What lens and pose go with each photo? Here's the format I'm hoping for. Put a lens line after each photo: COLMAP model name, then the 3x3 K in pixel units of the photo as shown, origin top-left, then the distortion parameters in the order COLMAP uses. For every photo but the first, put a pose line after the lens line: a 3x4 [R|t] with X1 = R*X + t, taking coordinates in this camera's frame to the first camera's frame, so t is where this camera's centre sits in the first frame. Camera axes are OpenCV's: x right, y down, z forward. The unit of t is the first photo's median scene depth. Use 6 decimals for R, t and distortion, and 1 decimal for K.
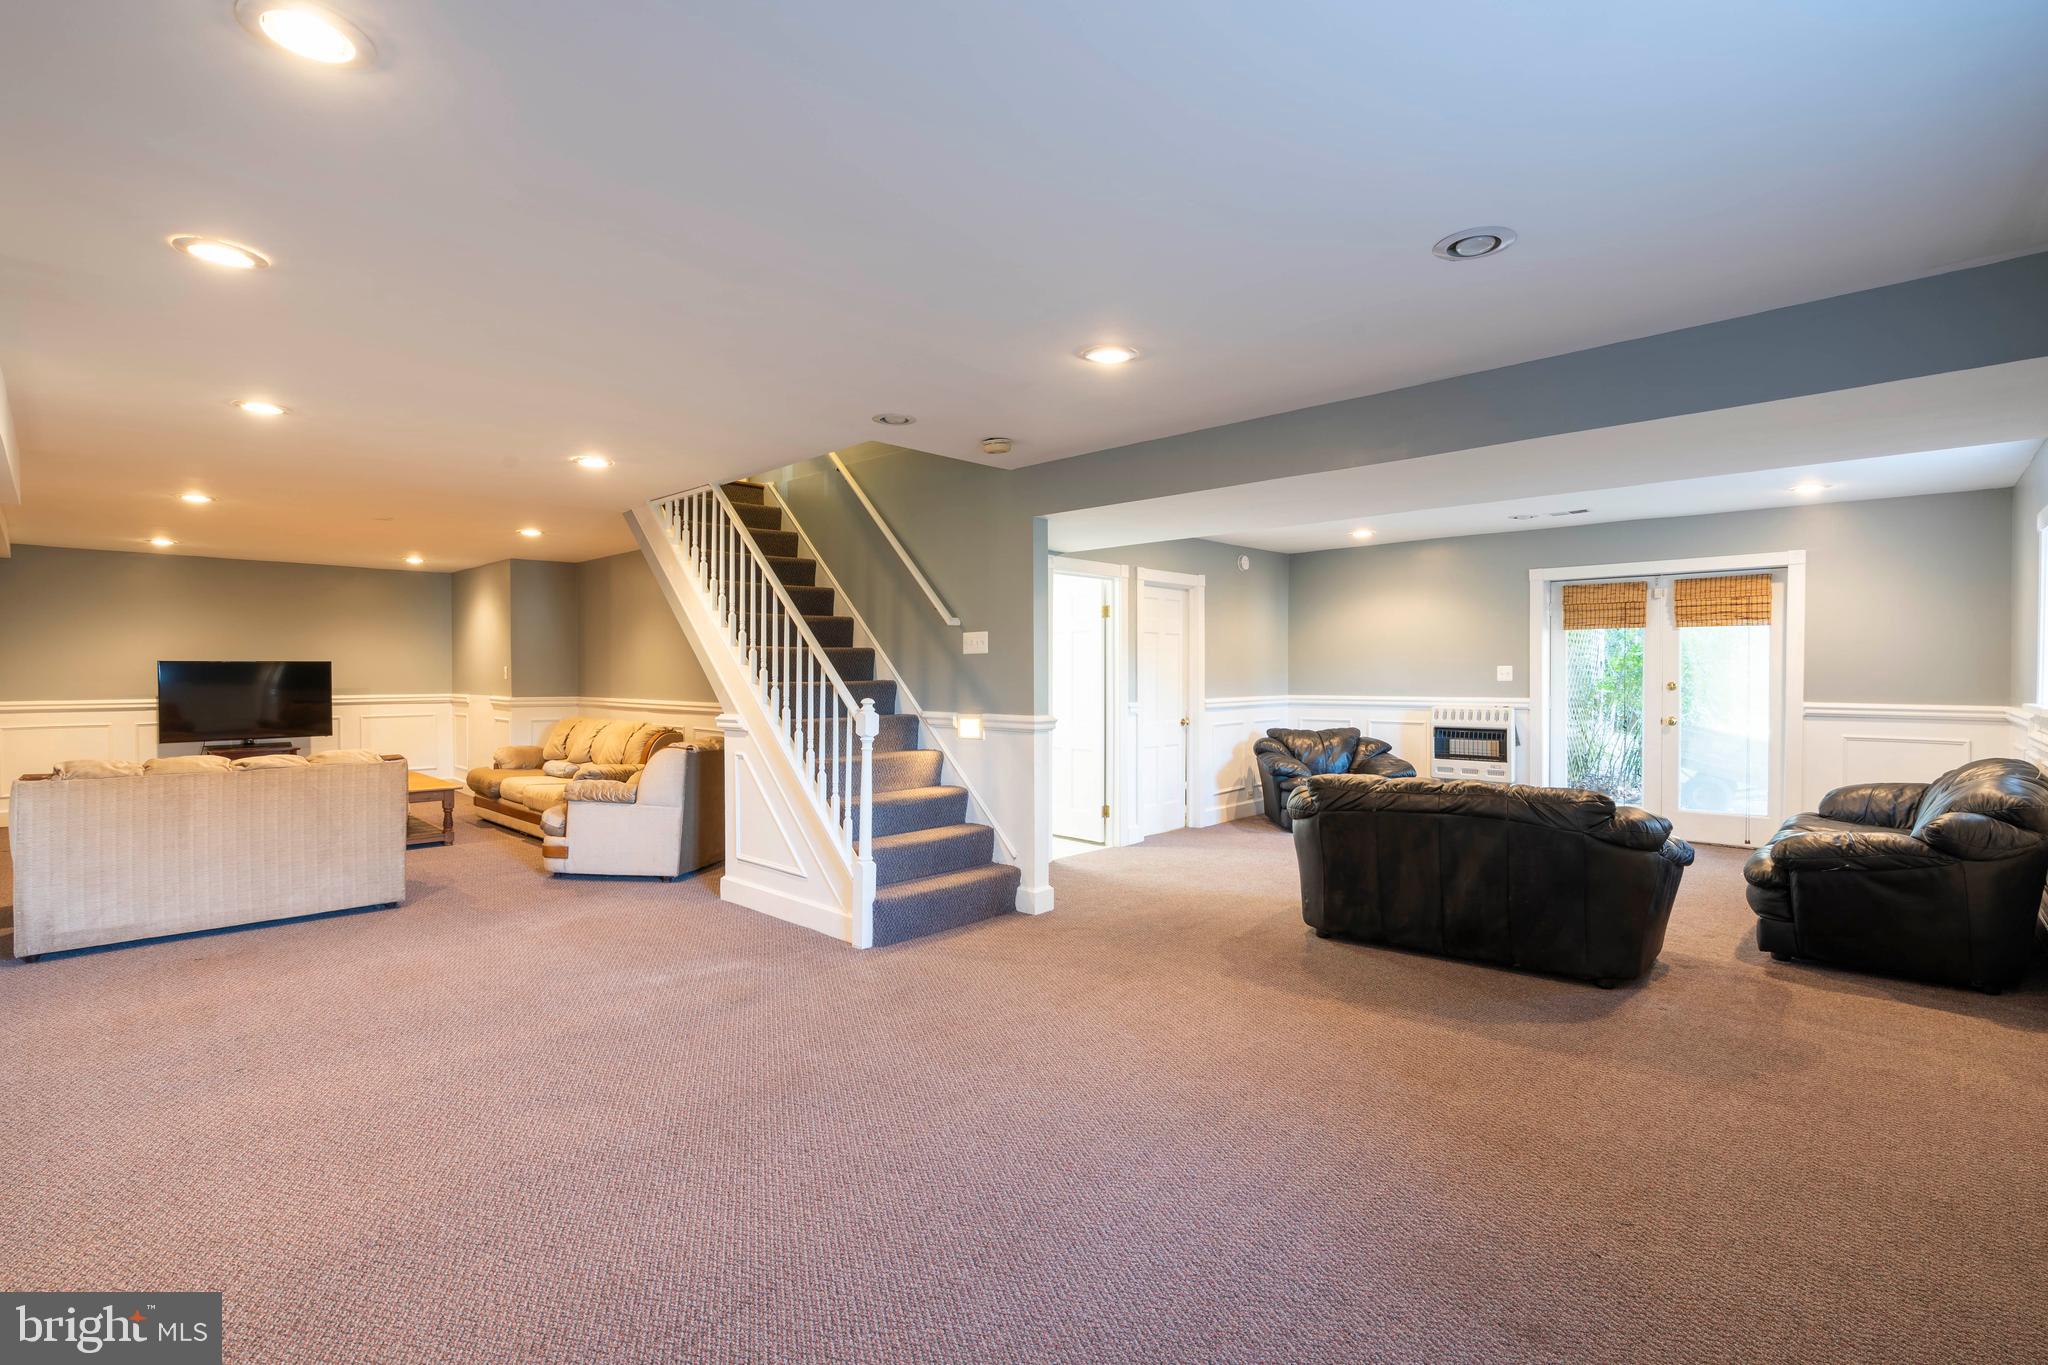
lens RADIAL K [[929.6, 0, 1021.1], [0, 929.6, 683.5], [0, 0, 1]] dist [-0.010805, 0.003780]
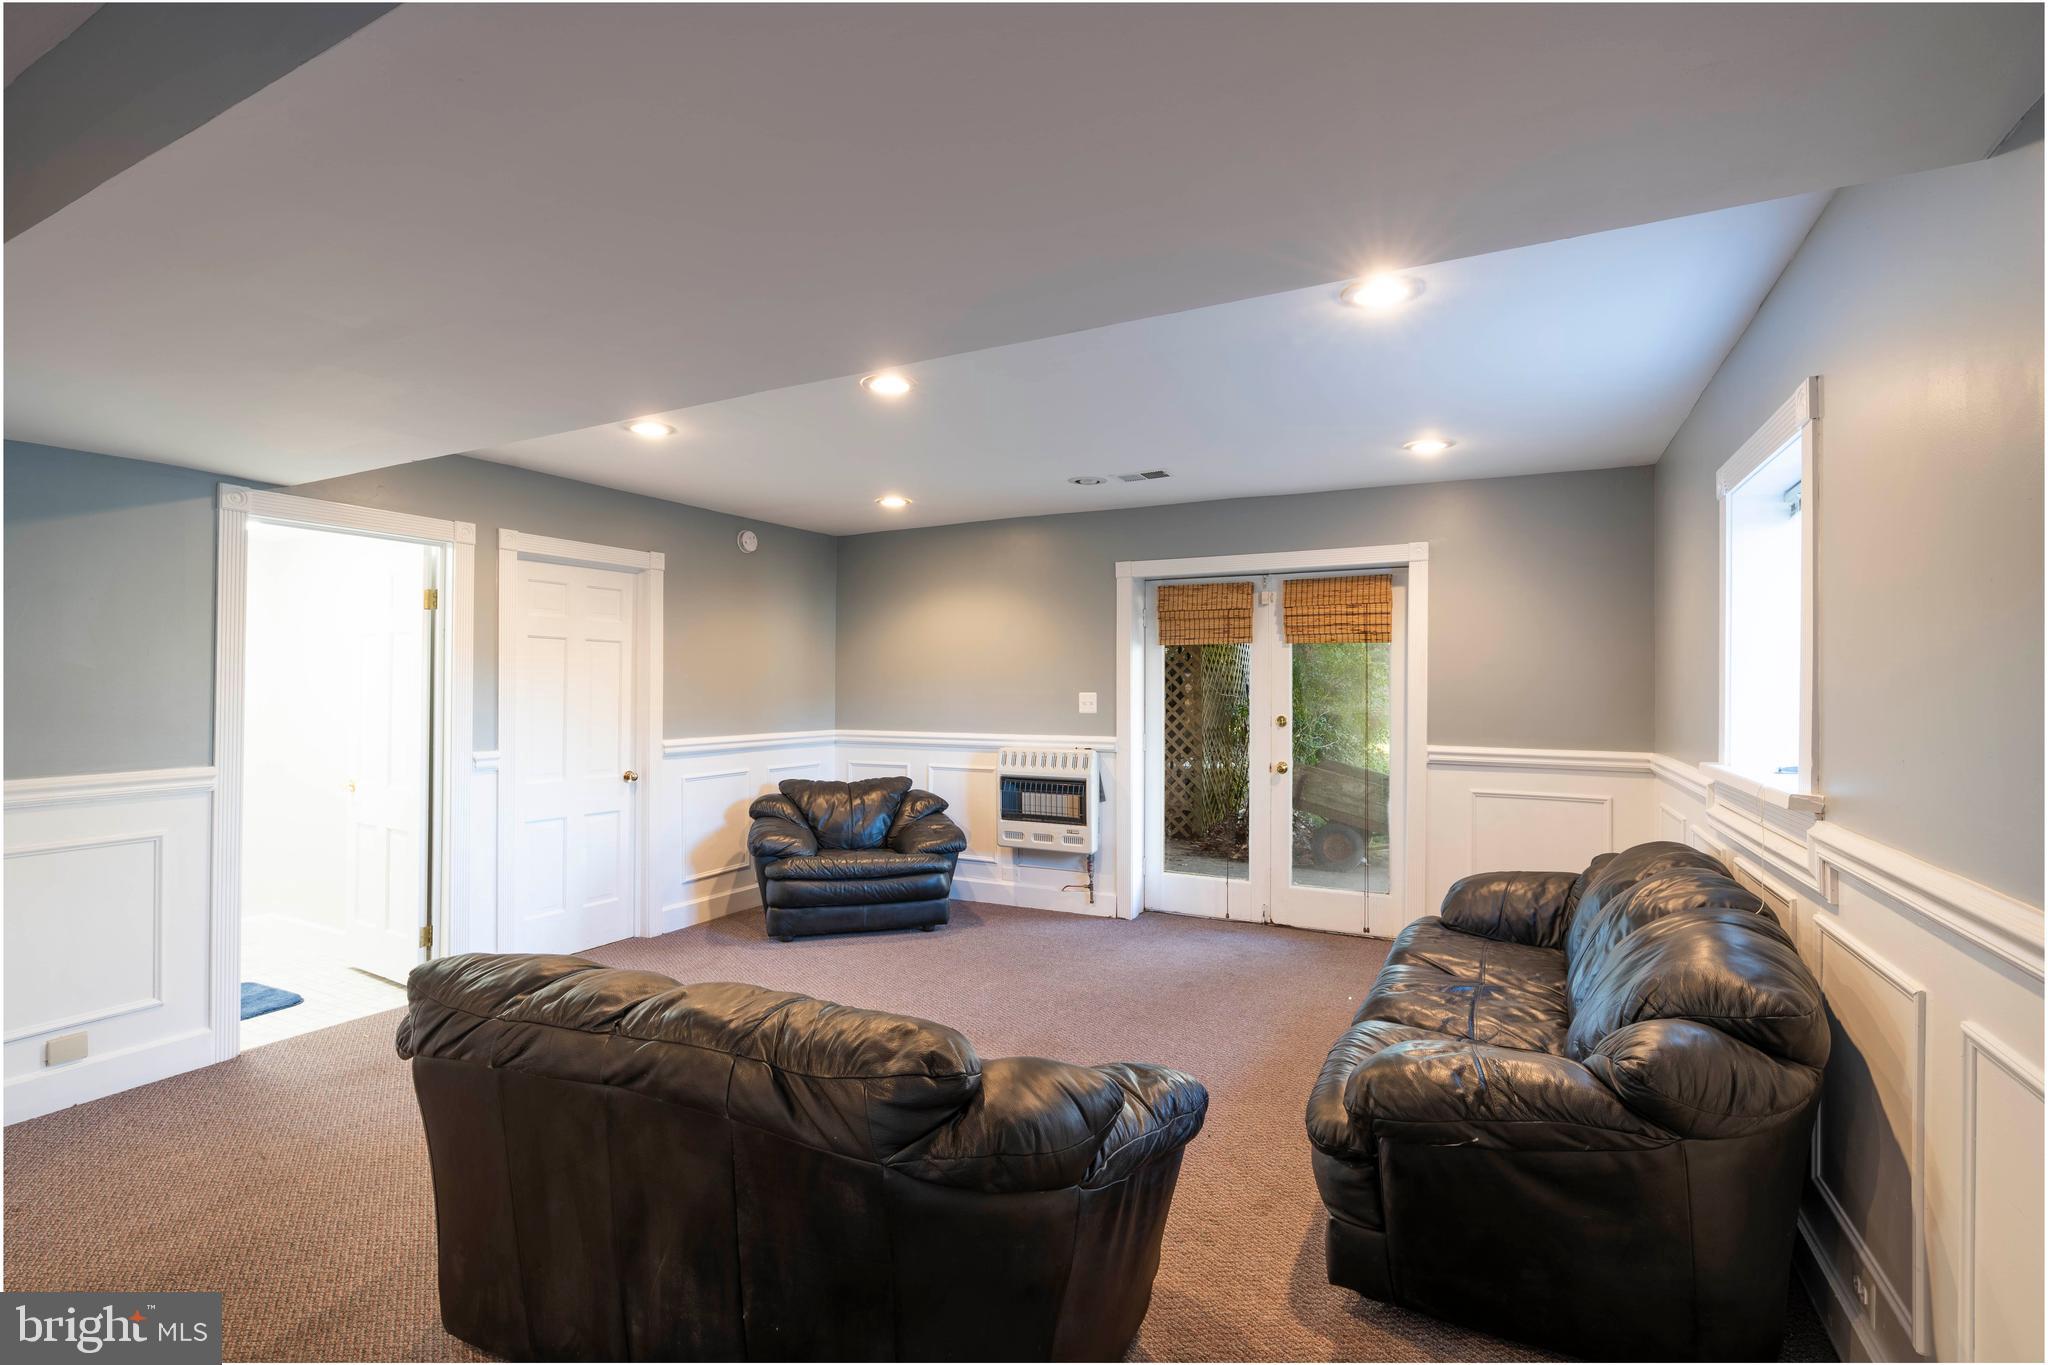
lens RADIAL K [[929.6, 0, 1023.6], [0, 929.6, 681.2], [0, 0, 1]] dist [-0.010805, 0.003780]
pose [[0.962528, 0.008292, 0.271056, 0.334254], [-0.002669, 0.999774, -0.021106, -0.015089], [-0.271169, 0.019592, 0.962332, 0.372015]]
